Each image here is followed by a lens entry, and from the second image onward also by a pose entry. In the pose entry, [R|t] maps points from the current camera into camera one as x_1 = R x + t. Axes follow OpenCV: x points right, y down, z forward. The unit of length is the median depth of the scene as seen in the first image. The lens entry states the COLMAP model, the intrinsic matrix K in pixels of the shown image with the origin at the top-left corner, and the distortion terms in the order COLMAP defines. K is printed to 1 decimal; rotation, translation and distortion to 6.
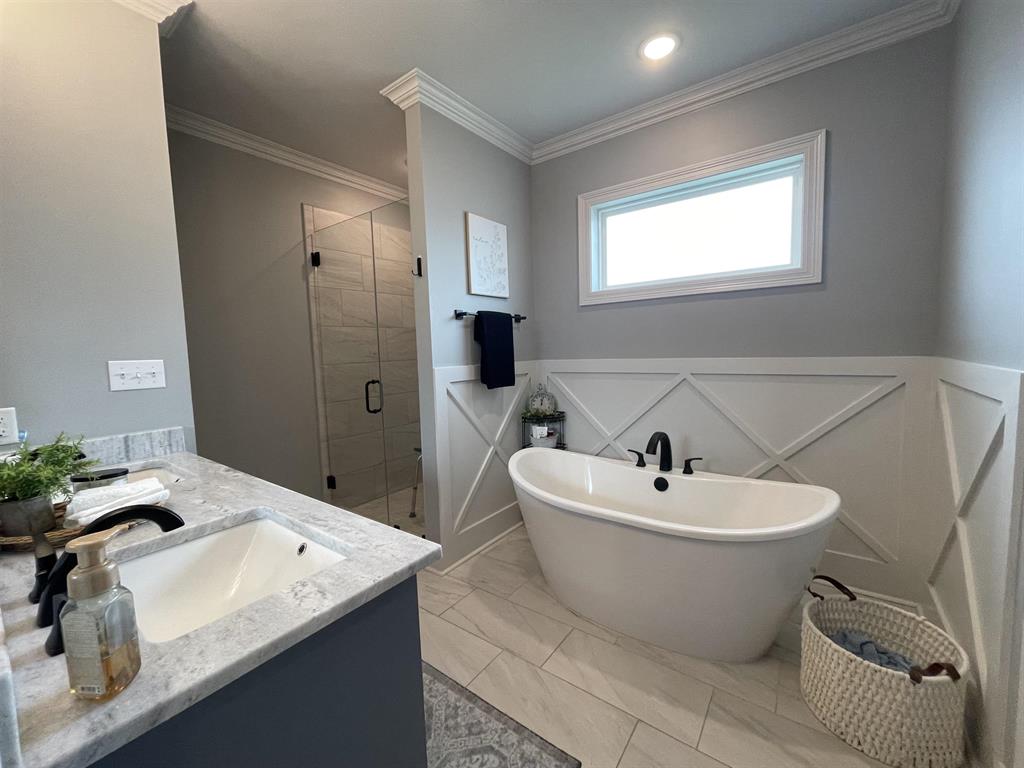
lens RADIAL K [[414.8, 0, 511.6], [0, 414.8, 382.5], [0, 0, 1]] dist [0.000271, -0.001299]
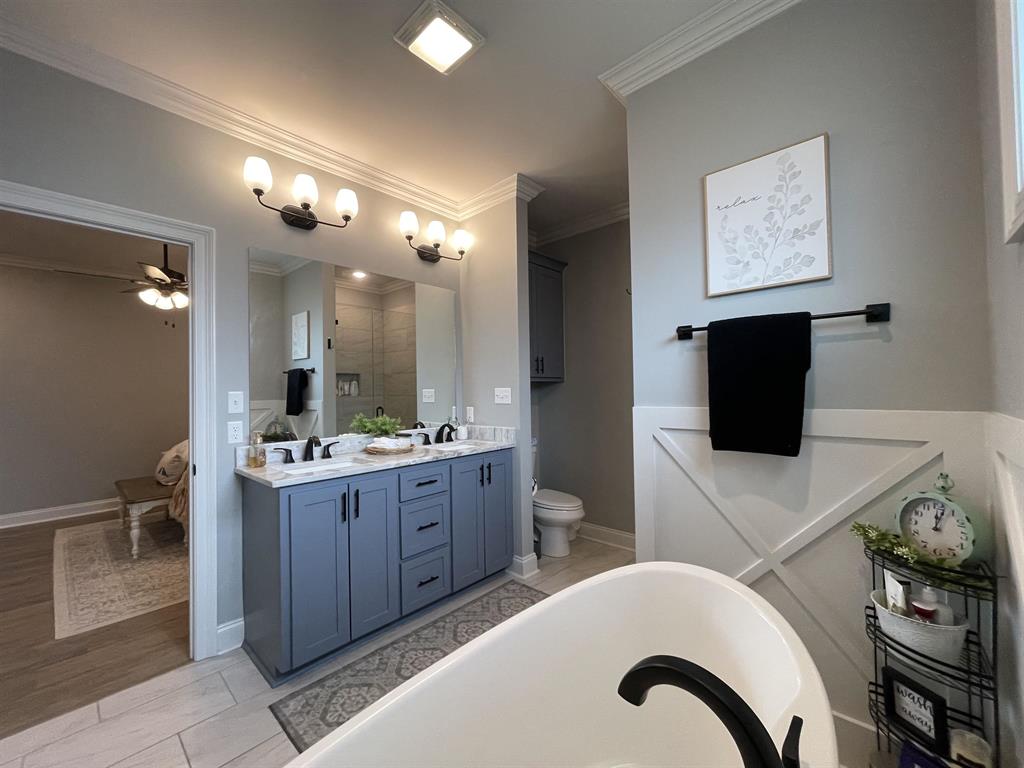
lens RADIAL K [[414.8, 0, 512.3], [0, 414.8, 387.0], [0, 0, 1]] dist [0.000271, -0.001299]
pose [[-0.105397, 0.018643, -0.994255, 0.585840], [-0.072224, 0.997040, 0.026352, -0.069473], [0.991804, 0.074587, -0.103739, 0.782647]]
